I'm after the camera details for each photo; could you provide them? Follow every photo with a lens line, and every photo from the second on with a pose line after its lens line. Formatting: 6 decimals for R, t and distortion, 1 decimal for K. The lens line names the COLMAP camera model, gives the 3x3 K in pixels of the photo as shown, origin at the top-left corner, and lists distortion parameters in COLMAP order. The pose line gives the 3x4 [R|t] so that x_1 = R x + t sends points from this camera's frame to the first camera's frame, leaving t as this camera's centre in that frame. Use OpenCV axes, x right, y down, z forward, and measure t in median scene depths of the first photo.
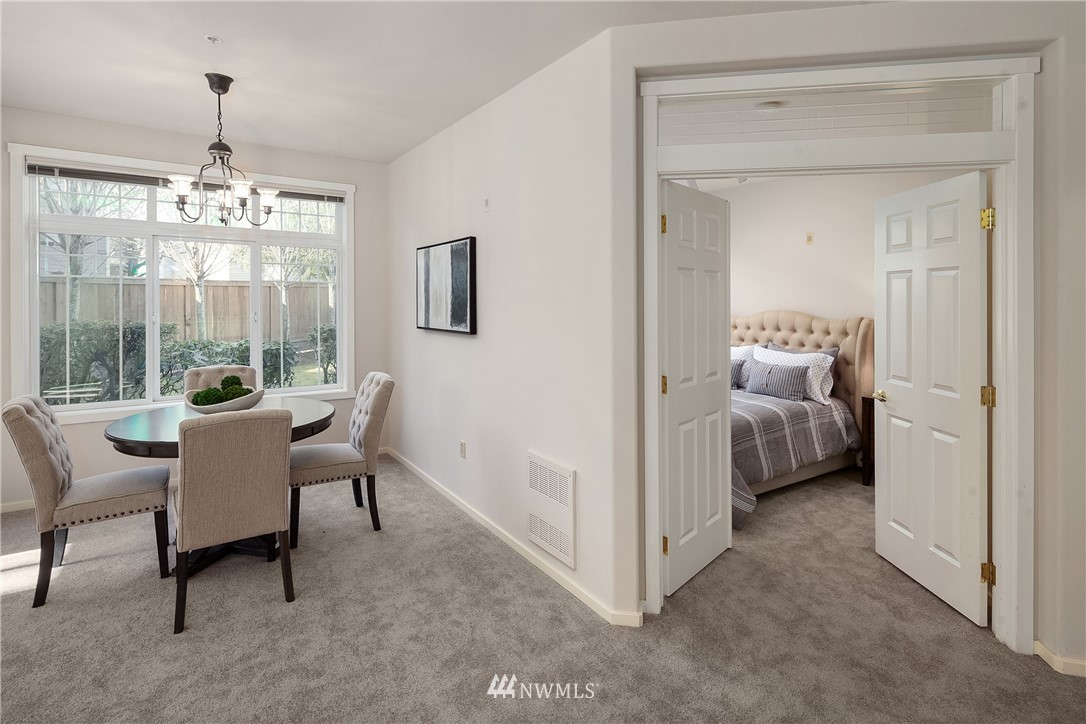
lens RADIAL K [[538.6, 0, 544.0], [0, 538.6, 344.0], [0, 0, 1]] dist [-0.000340, -0.000263]
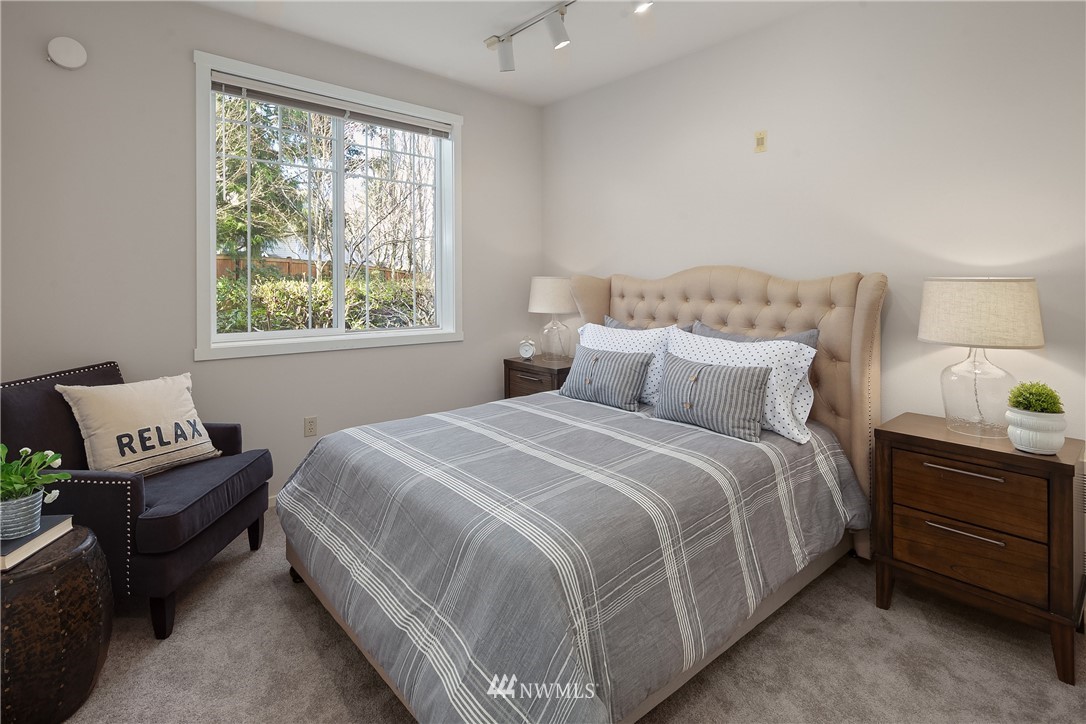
lens RADIAL K [[538.6, 0, 544.0], [0, 538.6, 344.0], [0, 0, 1]] dist [-0.000340, -0.000263]
pose [[0.992252, -0.020579, 0.122525, 0.216604], [0.016102, 0.999170, 0.037417, -0.003440], [-0.123193, -0.035154, 0.991760, 0.519532]]
